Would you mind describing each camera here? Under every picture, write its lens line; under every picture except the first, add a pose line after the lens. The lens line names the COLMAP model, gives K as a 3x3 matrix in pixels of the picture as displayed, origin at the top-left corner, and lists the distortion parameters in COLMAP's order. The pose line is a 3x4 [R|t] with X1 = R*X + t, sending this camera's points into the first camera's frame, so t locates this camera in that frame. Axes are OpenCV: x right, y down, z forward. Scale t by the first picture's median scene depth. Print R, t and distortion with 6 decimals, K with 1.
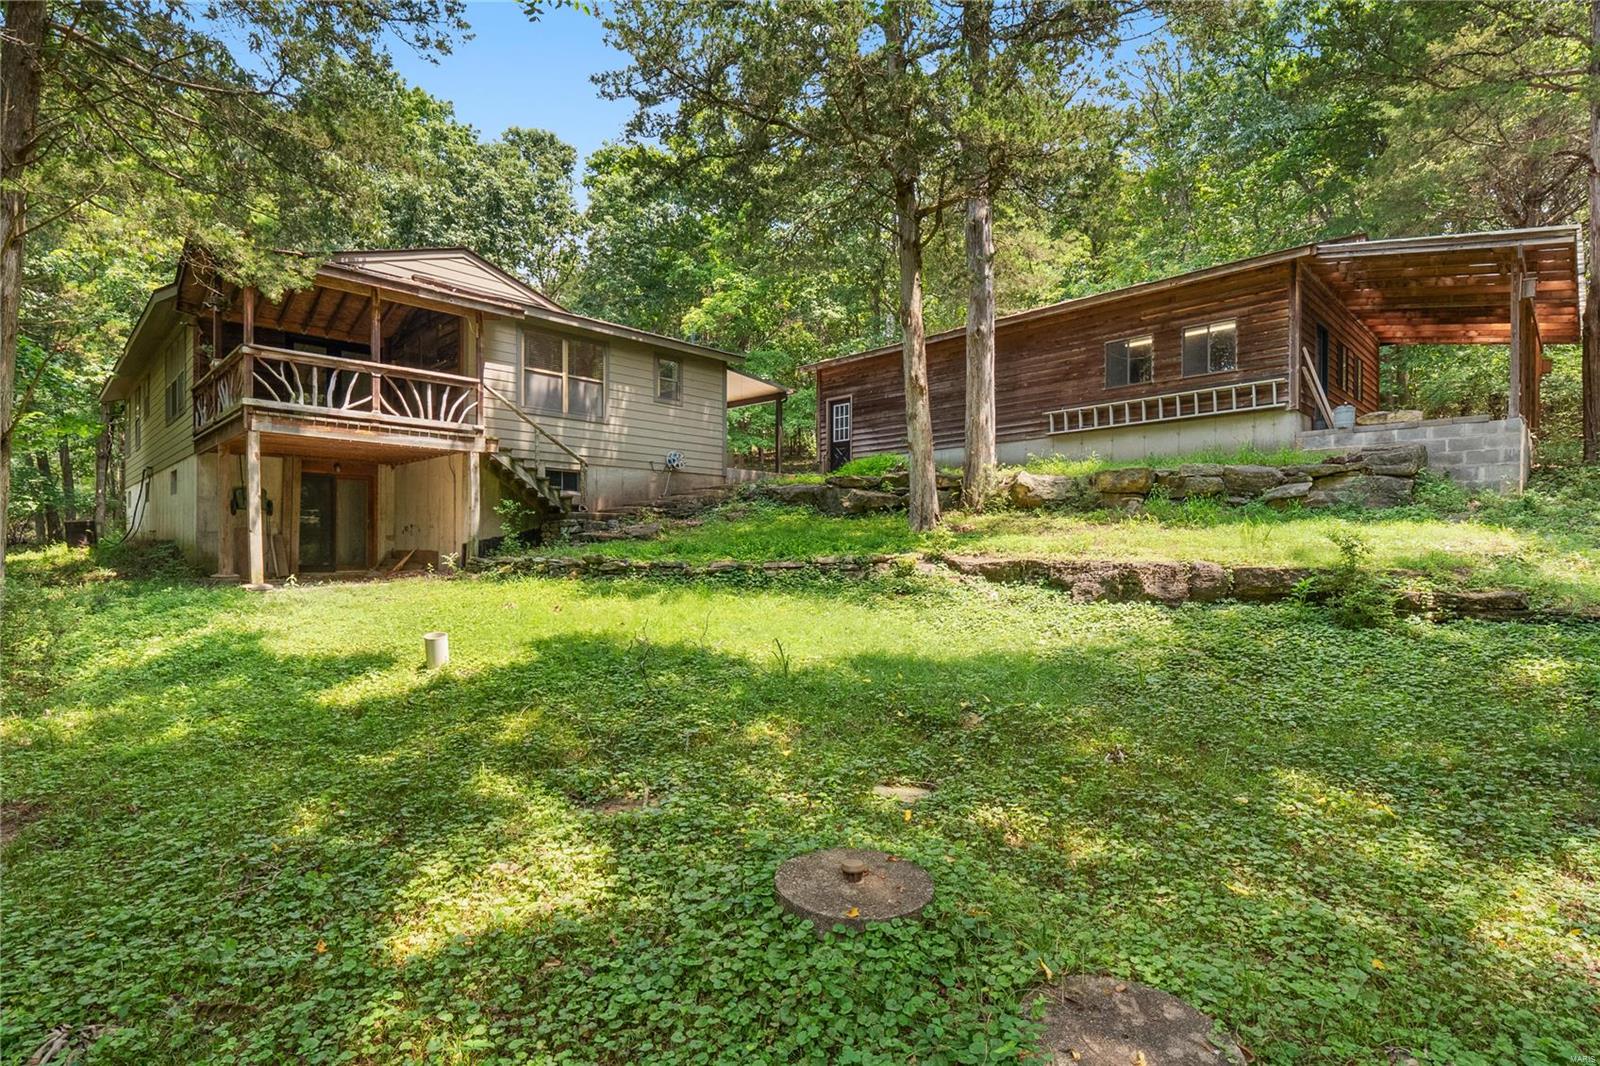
lens RADIAL K [[753.3, 0, 774.2], [0, 753.3, 554.0], [0, 0, 1]] dist [-0.011961, -0.003308]
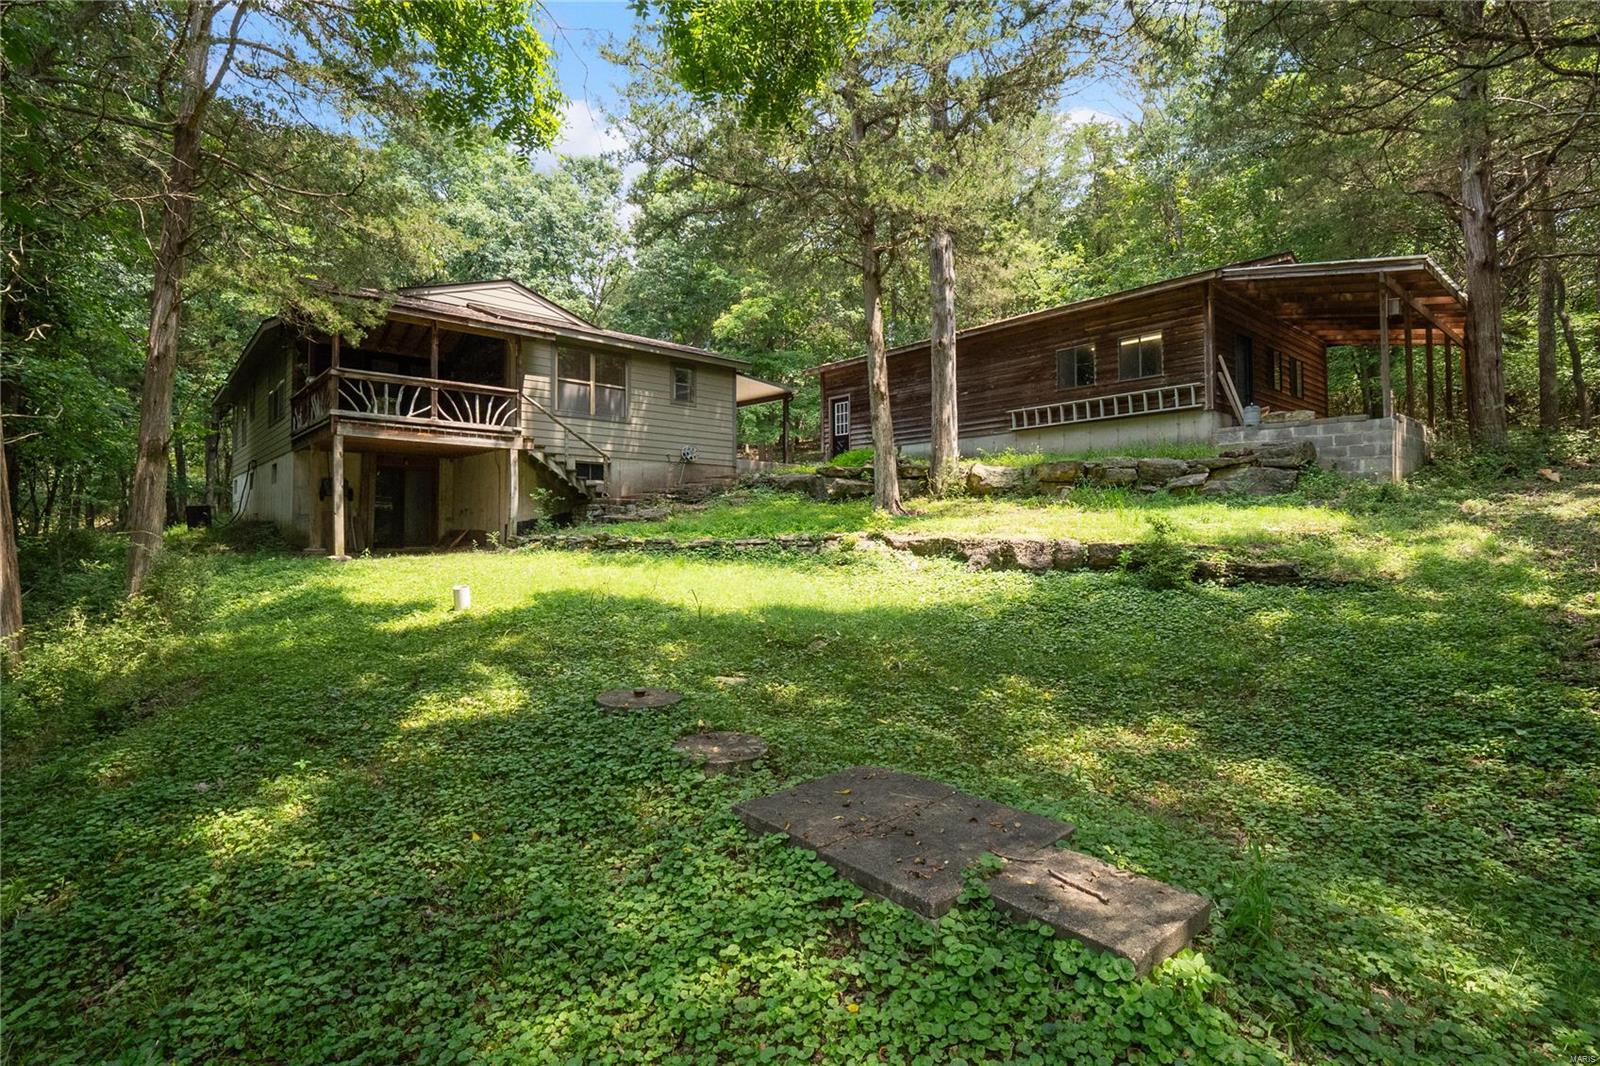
lens RADIAL K [[753.3, 0, 804.0], [0, 753.3, 522.7], [0, 0, 1]] dist [-0.011961, -0.003308]
pose [[0.998669, 0.001608, -0.051551, 0.134403], [-0.002642, 0.999796, -0.020011, 0.006781], [0.051509, 0.020120, 0.998470, -0.191625]]
